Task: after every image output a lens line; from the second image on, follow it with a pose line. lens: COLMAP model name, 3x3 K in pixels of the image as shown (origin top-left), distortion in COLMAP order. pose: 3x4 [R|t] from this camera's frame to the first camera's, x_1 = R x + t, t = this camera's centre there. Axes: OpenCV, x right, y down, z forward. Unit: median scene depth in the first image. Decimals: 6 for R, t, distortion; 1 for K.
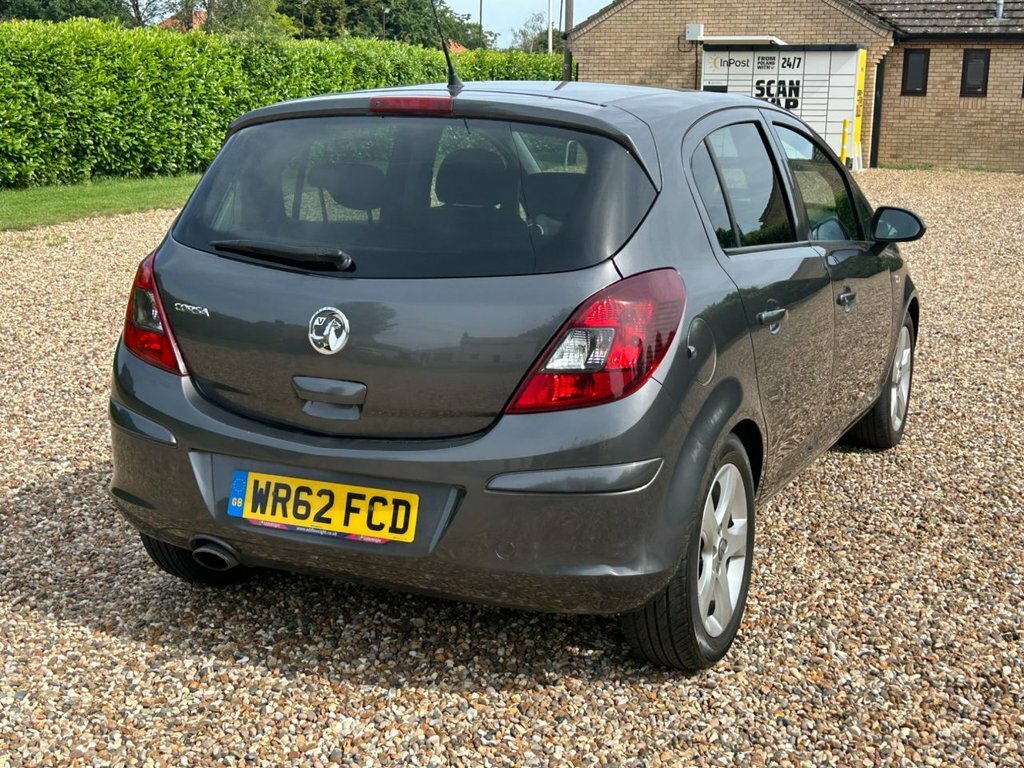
lens RADIAL K [[1372.0, 0, 527.1], [0, 1372.0, 381.5], [0, 0, 1]] dist [0.068778, 0.000000]
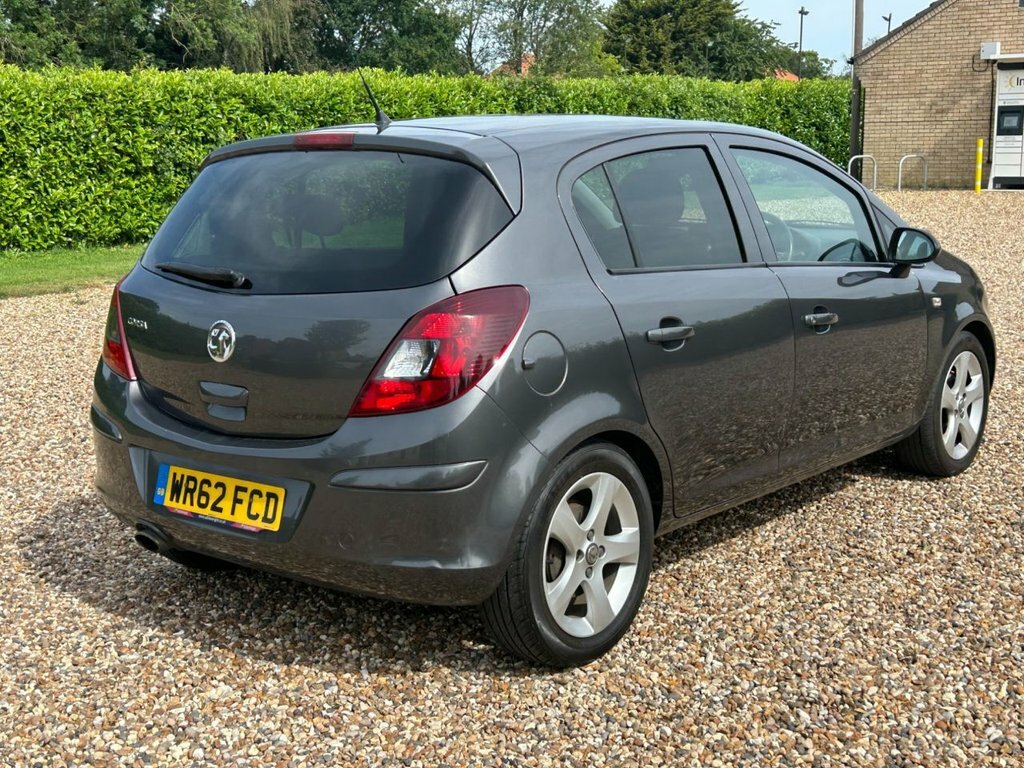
lens RADIAL K [[1372.0, 0, 511.1], [0, 1372.0, 386.6], [0, 0, 1]] dist [0.068778, 0.000000]
pose [[0.966532, 0.016482, -0.256017, 0.366486], [-0.021615, 0.999618, -0.017251, 0.014412], [0.255634, 0.022207, 0.966518, -0.030812]]
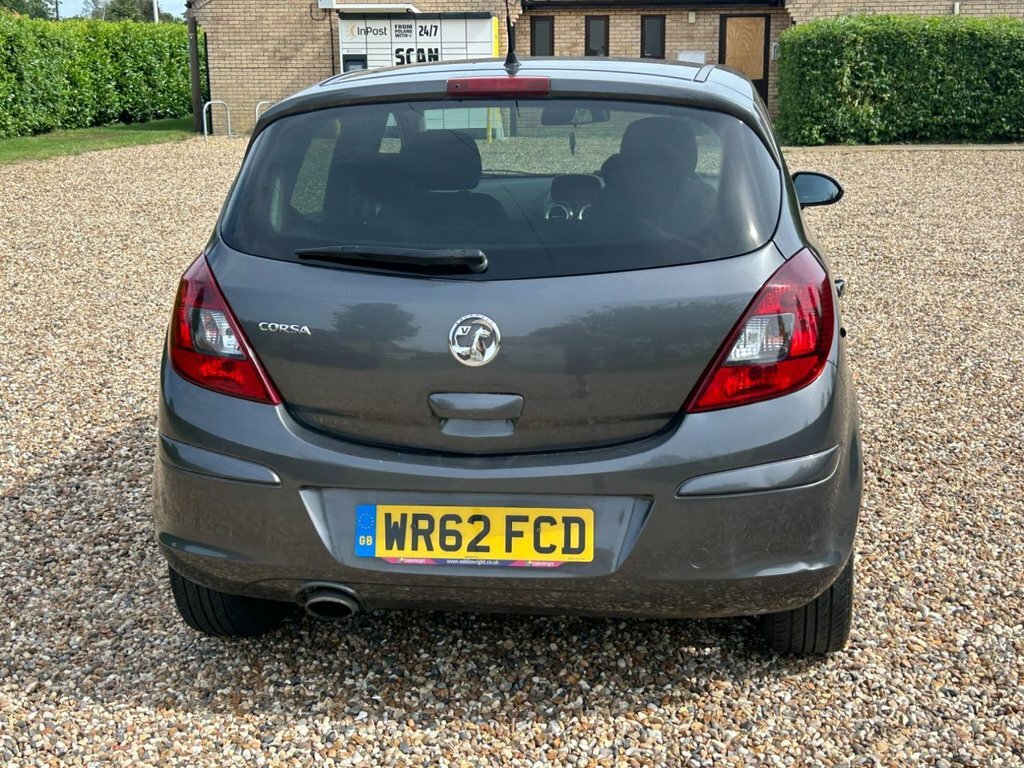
lens RADIAL K [[1372.0, 0, 527.5], [0, 1372.0, 355.7], [0, 0, 1]] dist [0.068778, 0.000000]
pose [[0.953694, -0.085838, 0.288270, -0.362526], [0.084497, 0.996277, 0.017114, -0.038144], [-0.288666, 0.008037, 0.957396, 0.122773]]
